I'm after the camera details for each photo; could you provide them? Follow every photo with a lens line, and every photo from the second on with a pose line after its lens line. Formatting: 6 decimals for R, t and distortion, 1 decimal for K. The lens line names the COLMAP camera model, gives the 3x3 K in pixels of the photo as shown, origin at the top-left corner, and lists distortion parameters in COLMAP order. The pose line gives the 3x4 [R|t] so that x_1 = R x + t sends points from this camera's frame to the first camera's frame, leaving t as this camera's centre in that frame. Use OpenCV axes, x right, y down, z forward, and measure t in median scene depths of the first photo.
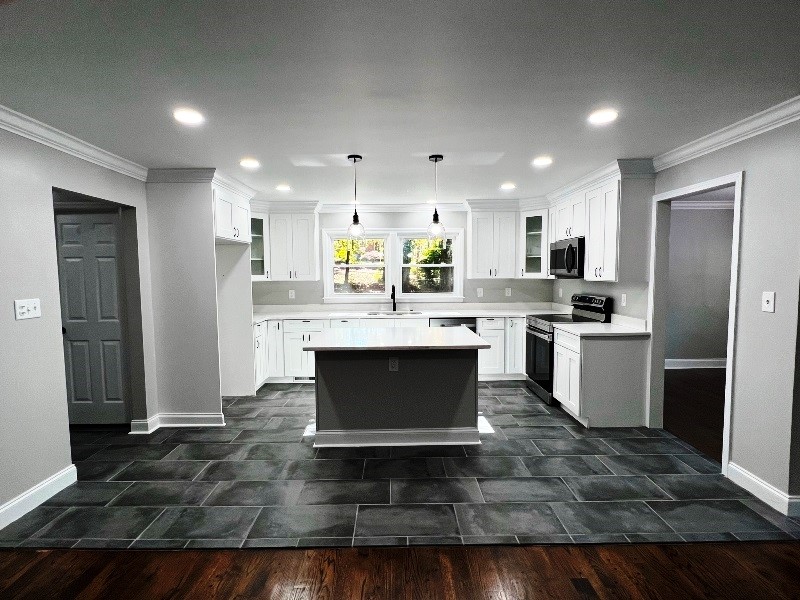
lens RADIAL K [[396.1, 0, 394.4], [0, 396.1, 301.0], [0, 0, 1]] dist [0.011385, -0.000061]
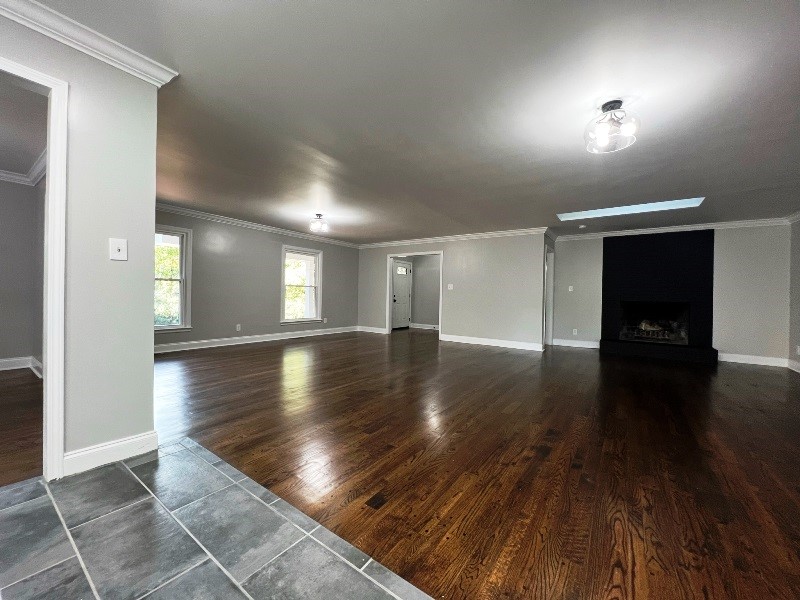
lens RADIAL K [[319.1, 0, 399.4], [0, 319.1, 298.2], [0, 0, 1]] dist [-0.003180, 0.000733]
pose [[-0.811409, -0.016371, 0.584249, -0.024225], [0.026437, 0.997557, 0.064669, 0.040917], [-0.583880, 0.067919, -0.808994, 0.583946]]
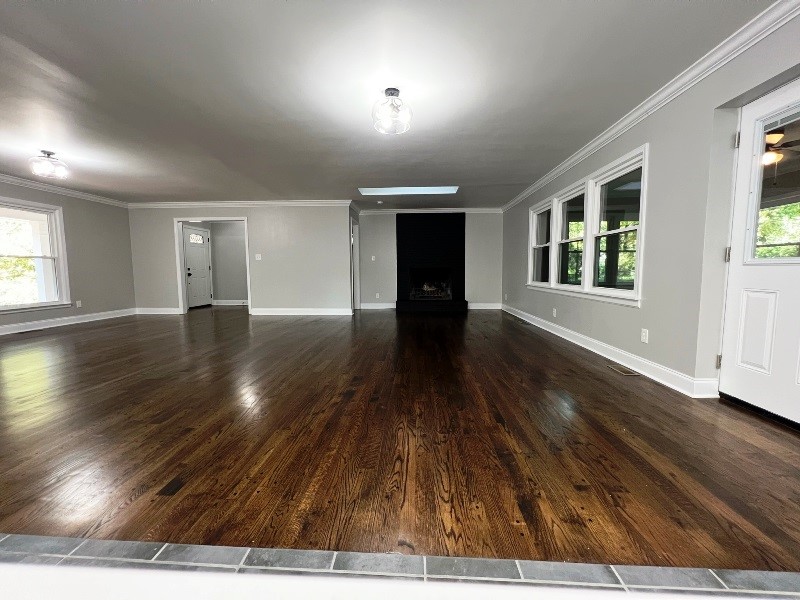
lens RADIAL K [[319.1, 0, 398.8], [0, 319.1, 298.5], [0, 0, 1]] dist [-0.003180, 0.000733]
pose [[-0.997852, 0.003973, 0.065393, -0.041528], [0.014324, 0.987240, 0.158594, 0.054938], [-0.063928, 0.159190, -0.985176, 0.591501]]
